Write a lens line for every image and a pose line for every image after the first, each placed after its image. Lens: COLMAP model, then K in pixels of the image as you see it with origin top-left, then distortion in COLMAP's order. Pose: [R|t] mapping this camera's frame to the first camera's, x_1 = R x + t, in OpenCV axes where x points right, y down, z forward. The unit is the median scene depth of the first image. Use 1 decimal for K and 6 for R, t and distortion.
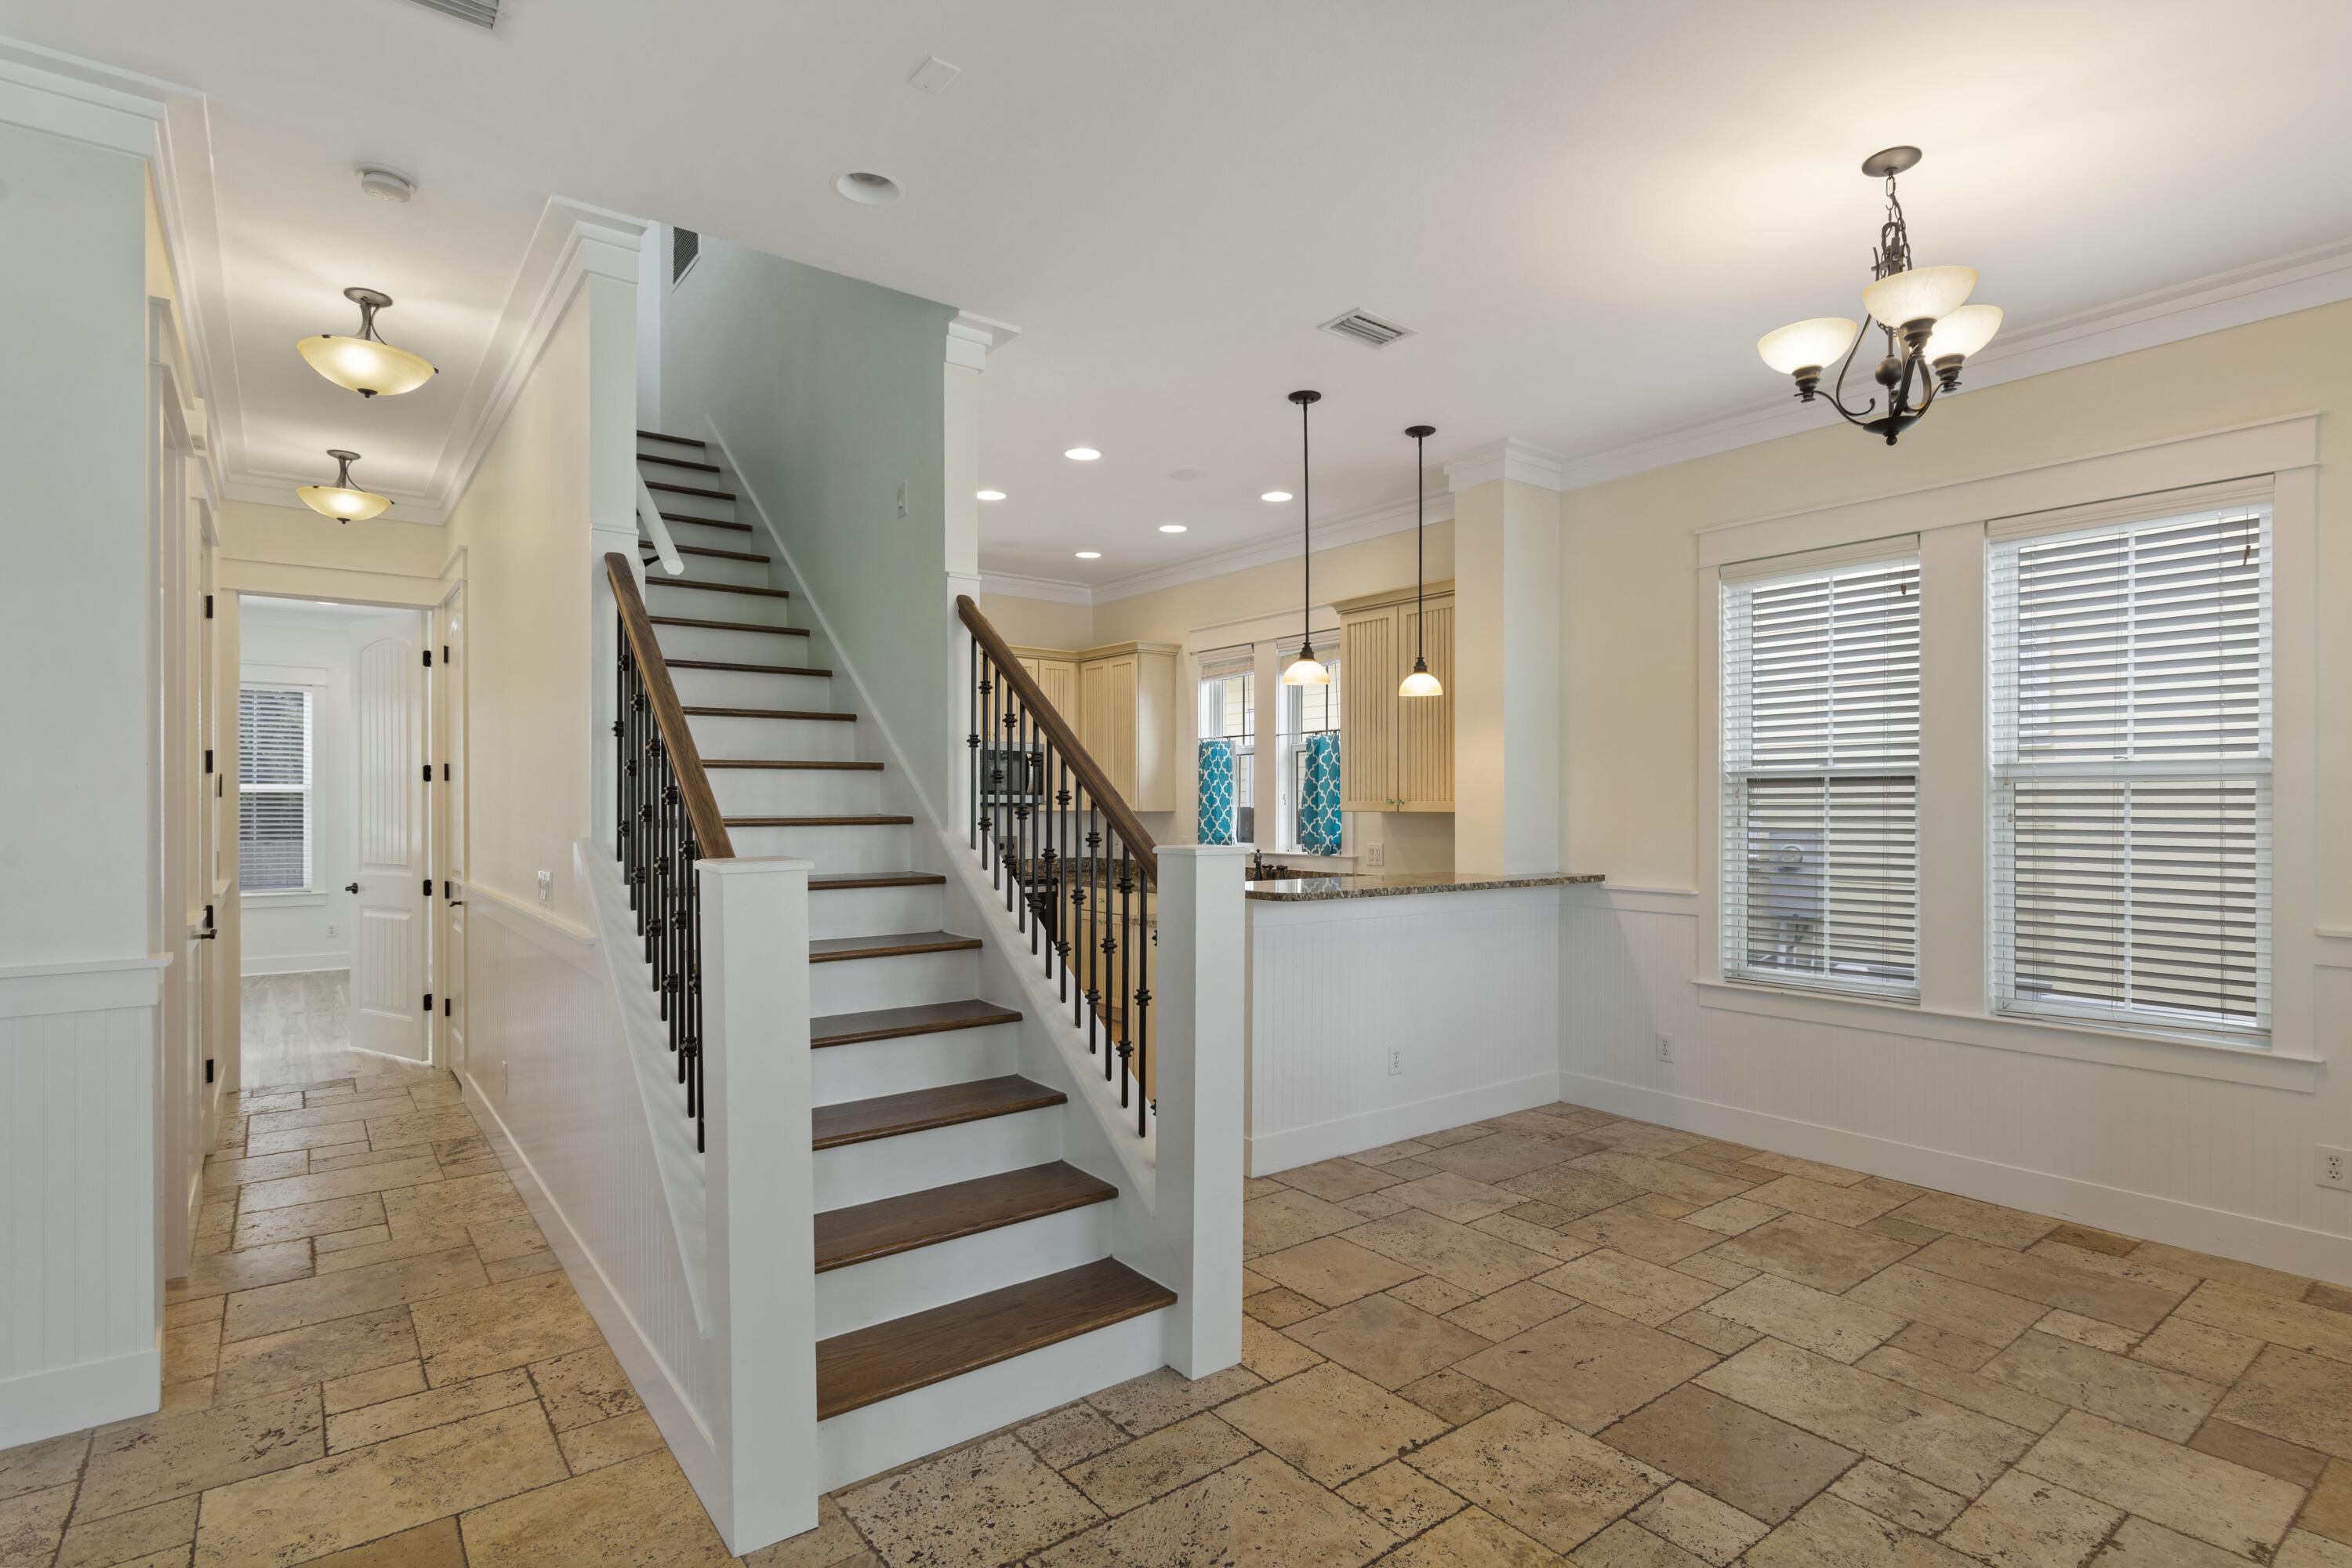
lens RADIAL K [[1161.1, 0, 1180.4], [0, 1161.1, 805.9], [0, 0, 1]] dist [0.002280, 0.000153]
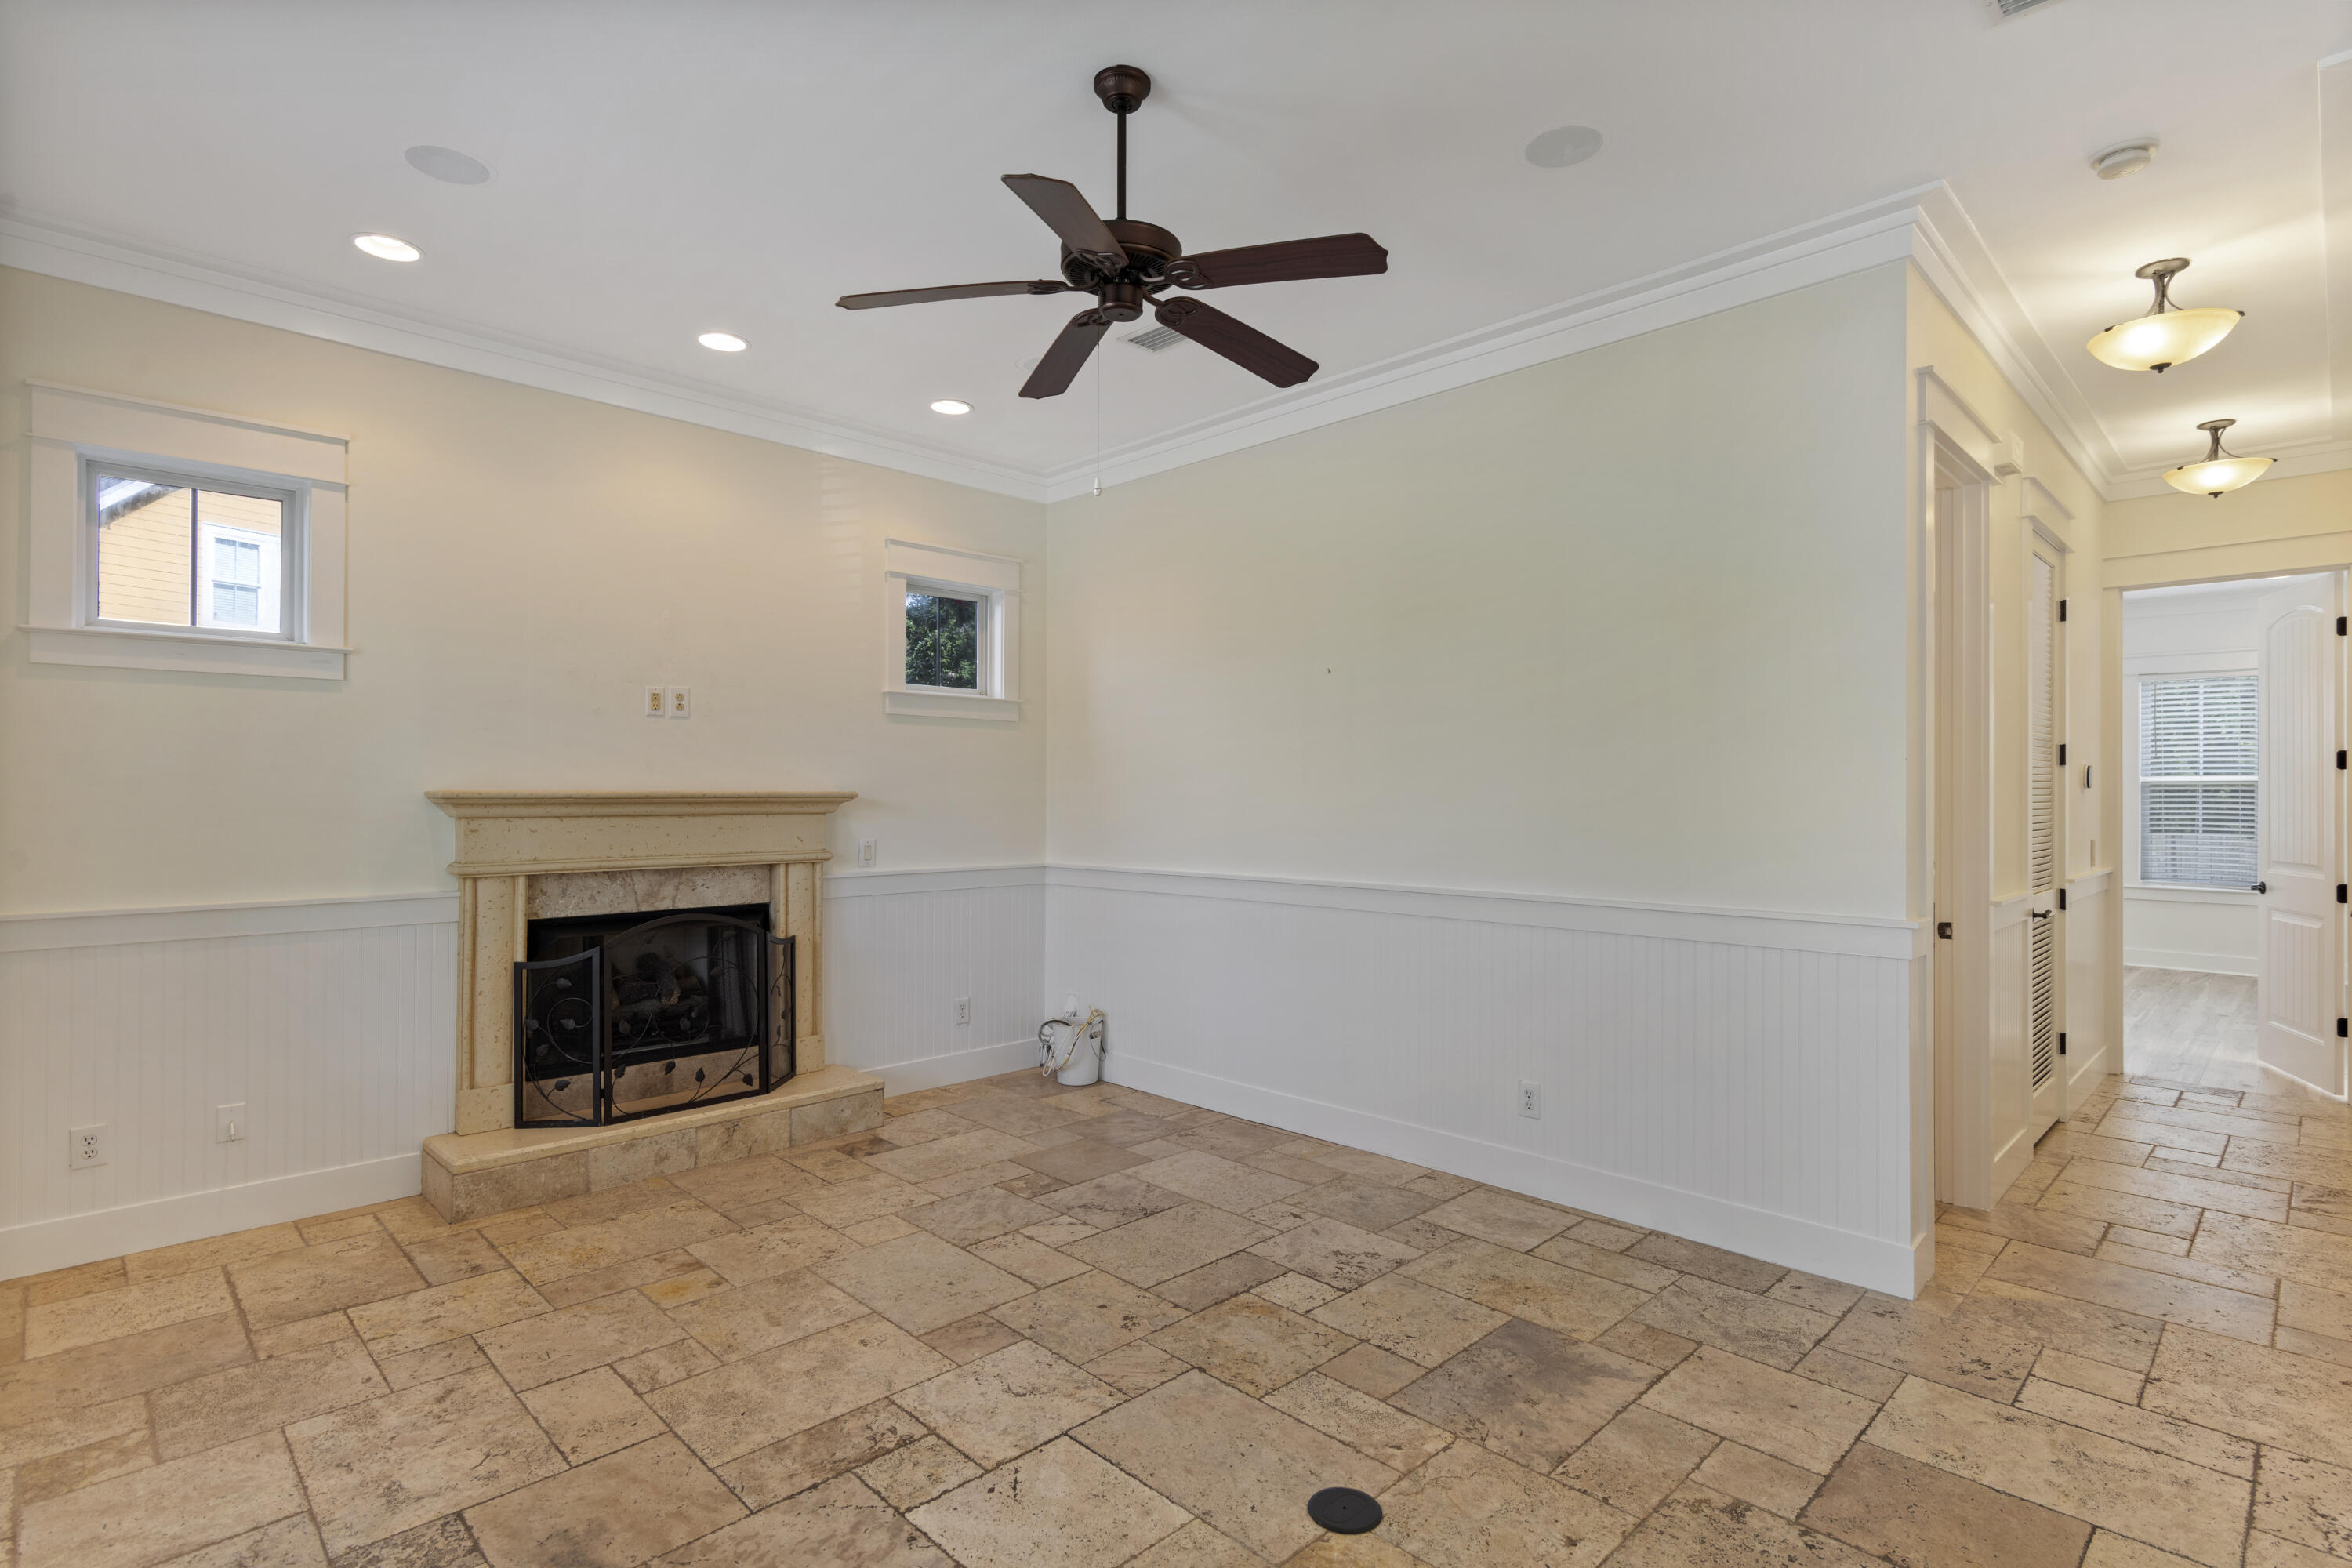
lens RADIAL K [[1149.7, 0, 1185.6], [0, 1149.7, 795.9], [0, 0, 1]] dist [0.001524, 0.000284]
pose [[0.126680, 0.002829, -0.991940, 0.138557], [-0.005338, 0.999983, 0.002170, 0.001928], [0.991929, 0.005021, 0.126693, 0.074057]]
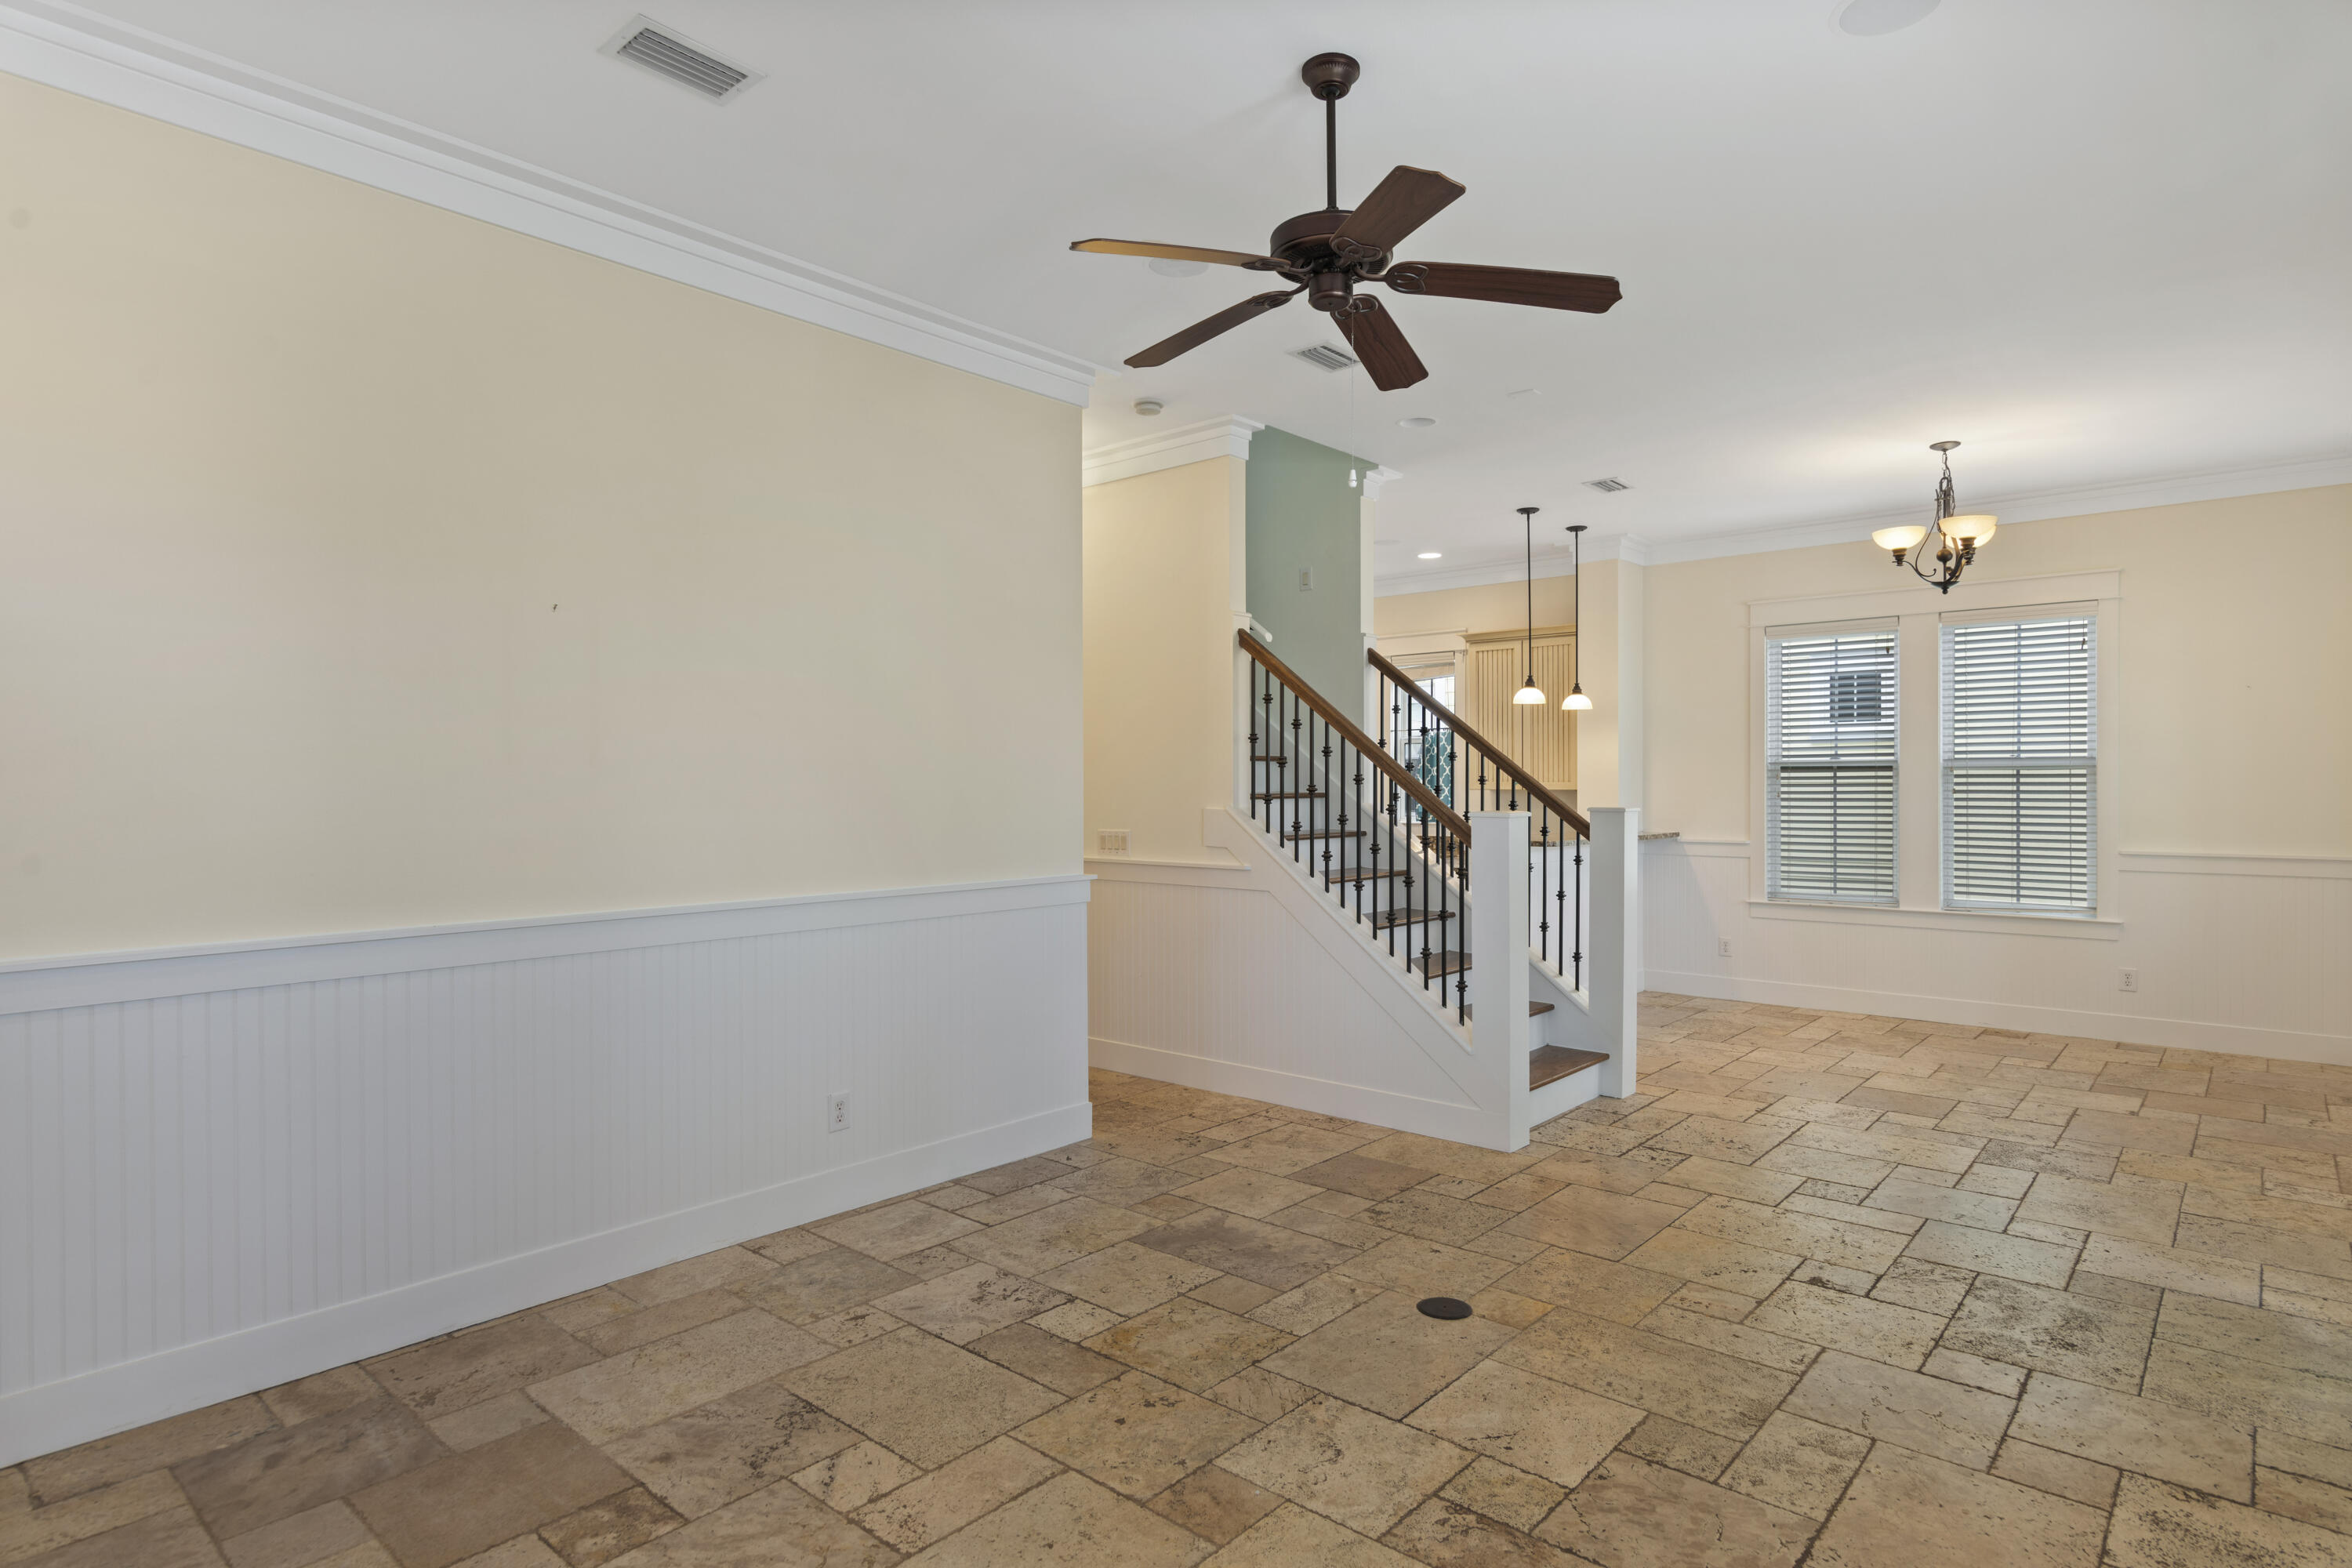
lens RADIAL K [[1257.1, 0, 1172.1], [0, 1257.1, 789.3], [0, 0, 1]] dist [0.003666, -0.001167]
pose [[0.981259, -0.003092, 0.192670, -0.780924], [0.002712, 0.999994, 0.002238, 0.000662], [-0.192676, -0.001674, 0.981261, -0.591599]]
